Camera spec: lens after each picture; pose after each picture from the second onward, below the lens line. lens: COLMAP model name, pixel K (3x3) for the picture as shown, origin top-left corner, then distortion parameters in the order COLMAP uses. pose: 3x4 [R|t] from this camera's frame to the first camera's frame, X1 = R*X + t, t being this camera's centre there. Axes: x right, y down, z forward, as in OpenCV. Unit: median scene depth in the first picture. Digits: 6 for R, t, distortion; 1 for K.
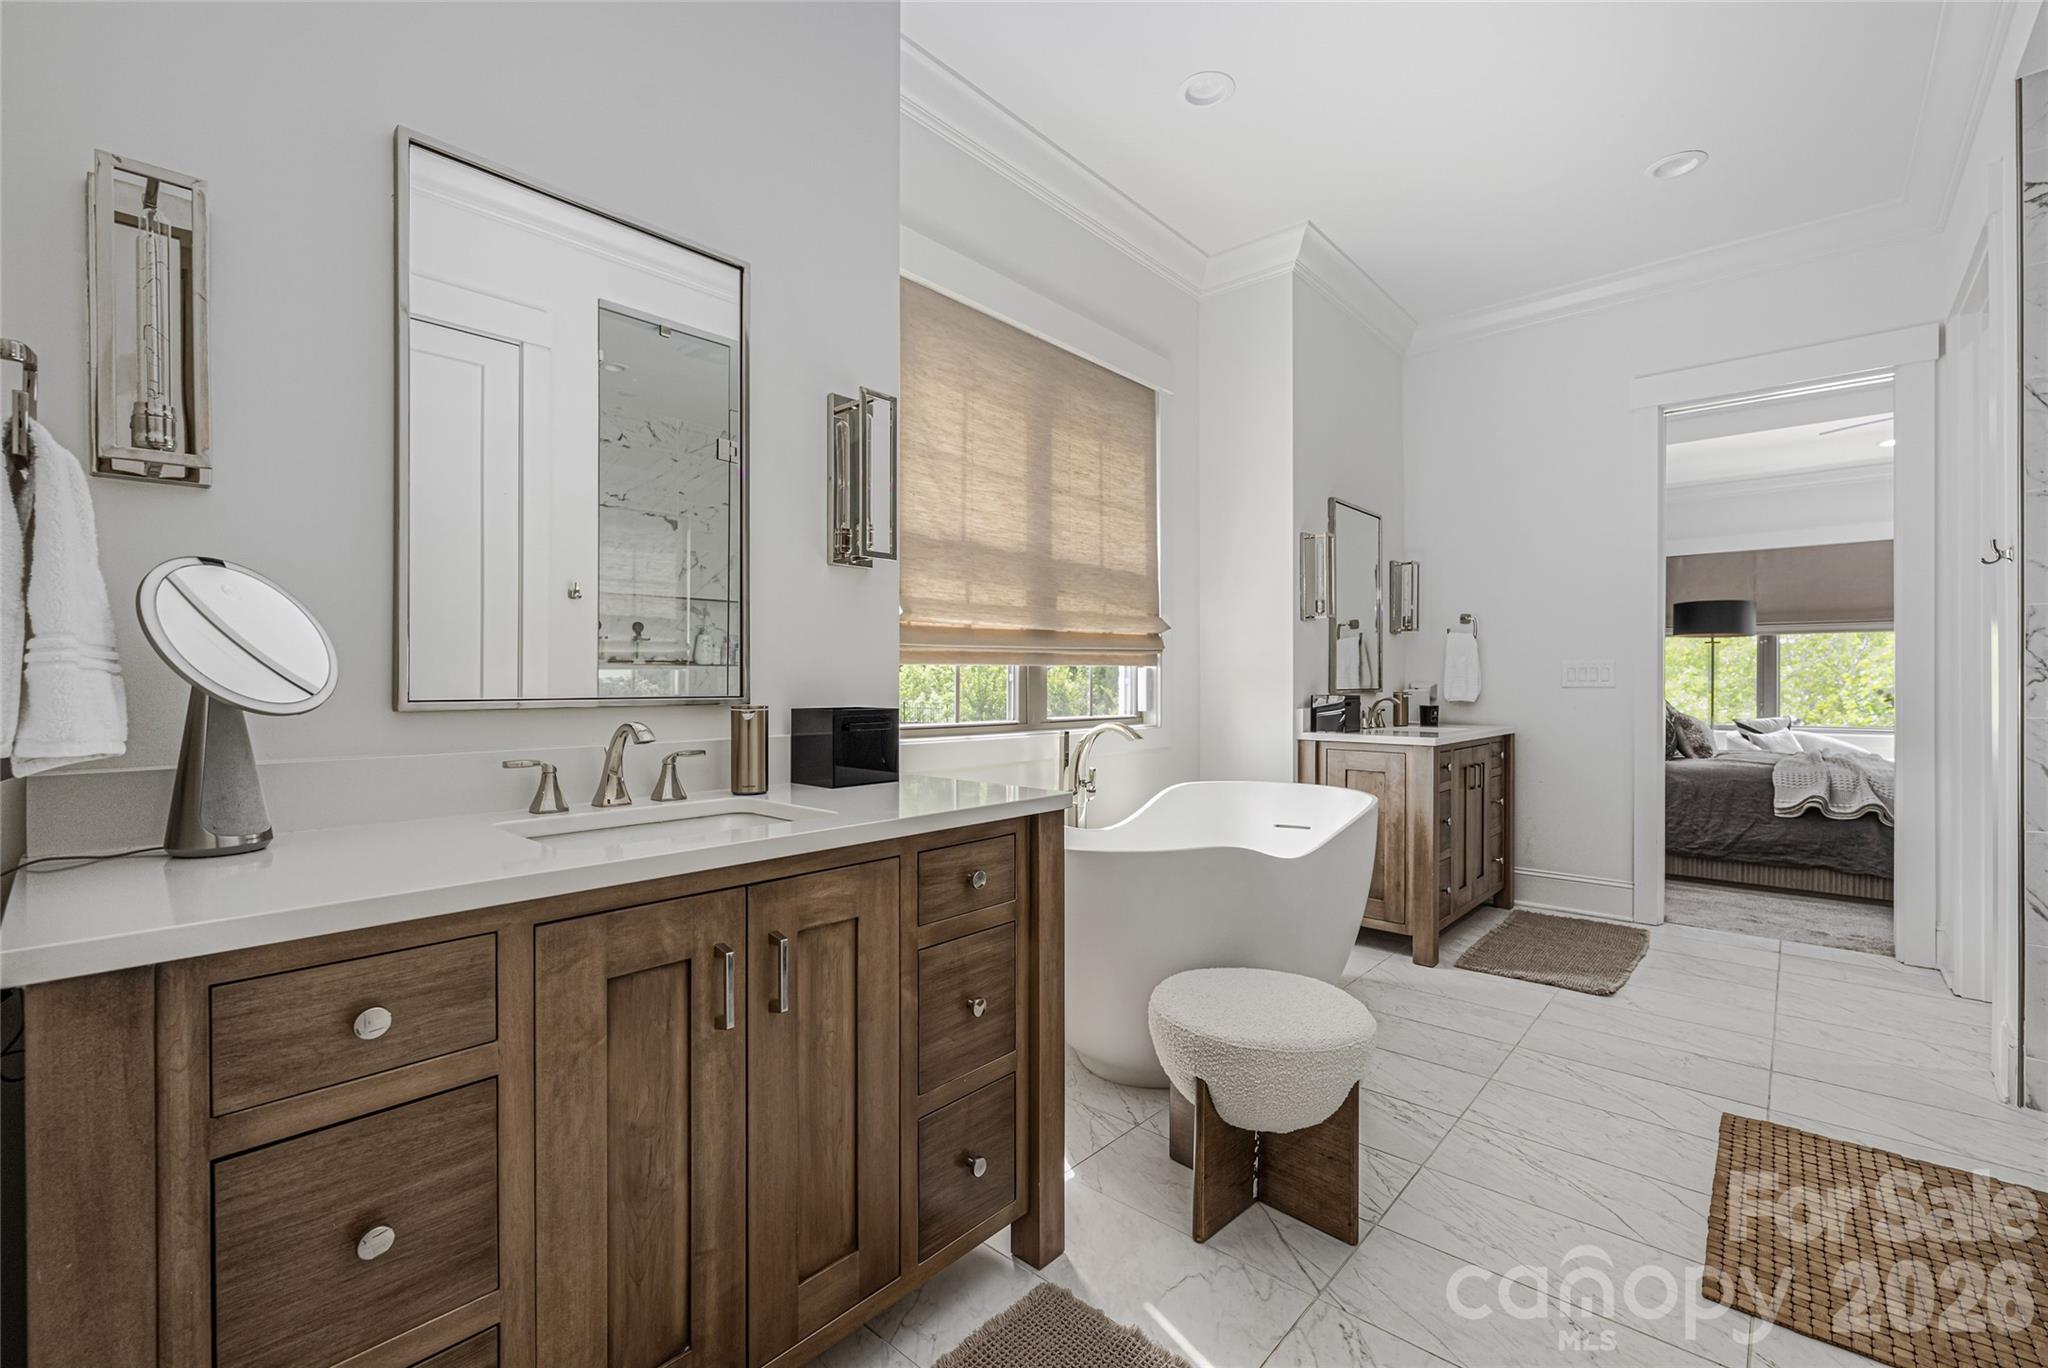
lens RADIAL K [[859.9, 0, 1022.0], [0, 859.9, 681.2], [0, 0, 1]] dist [-0.002899, -0.000646]
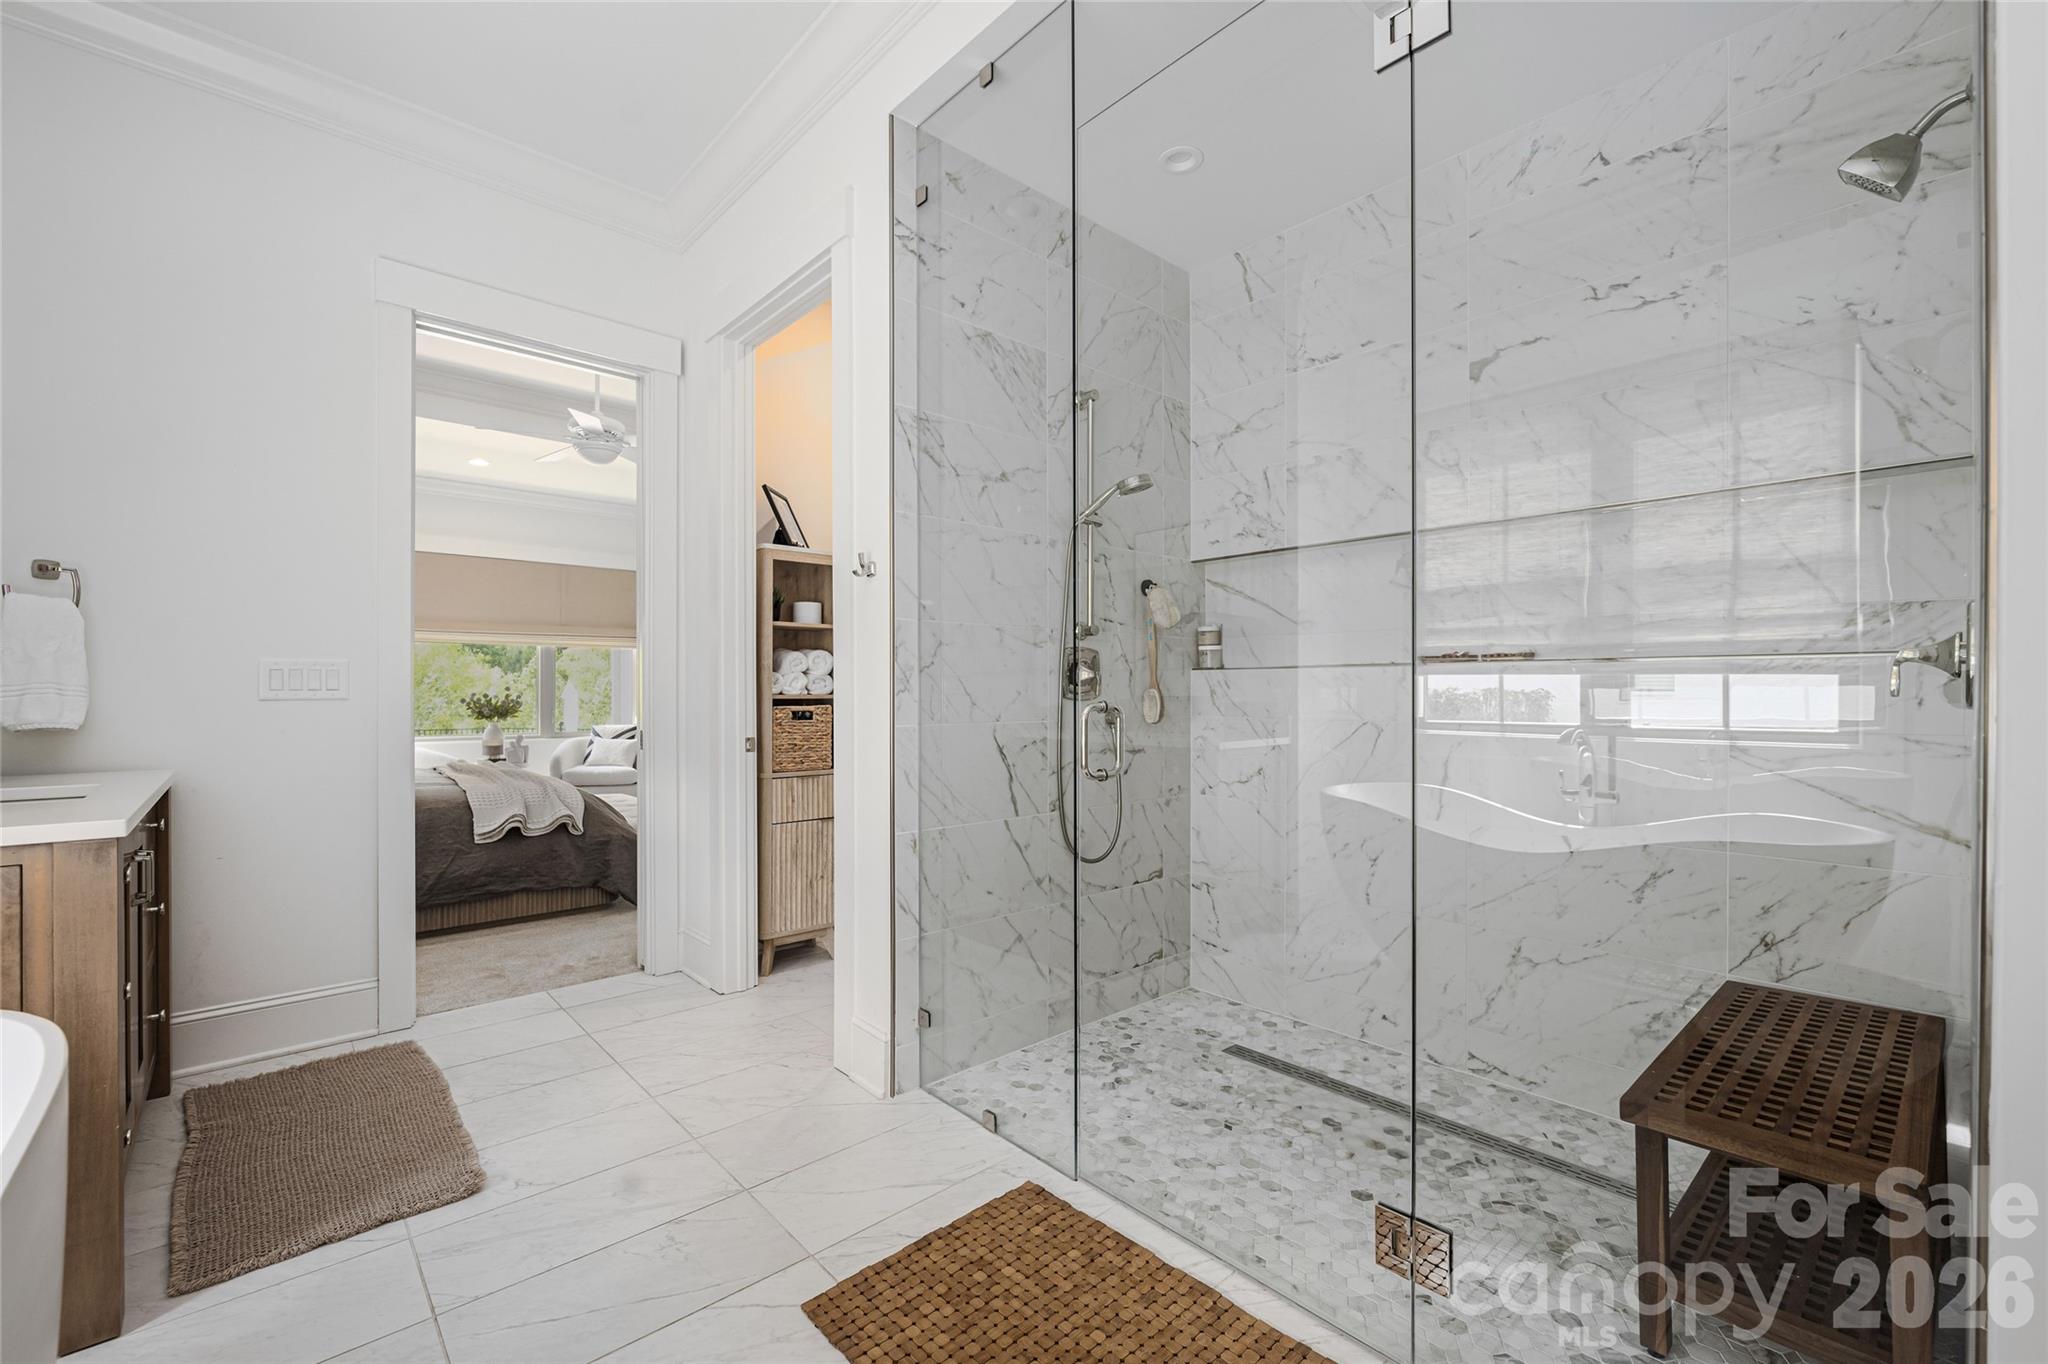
lens RADIAL K [[859.9, 0, 1018.6], [0, 859.9, 691.0], [0, 0, 1]] dist [-0.002899, -0.000646]
pose [[0.110673, -0.002031, 0.993855, 0.088674], [-0.000136, 0.999998, 0.002058, -0.001144], [-0.993857, -0.000363, 0.110672, 0.469291]]
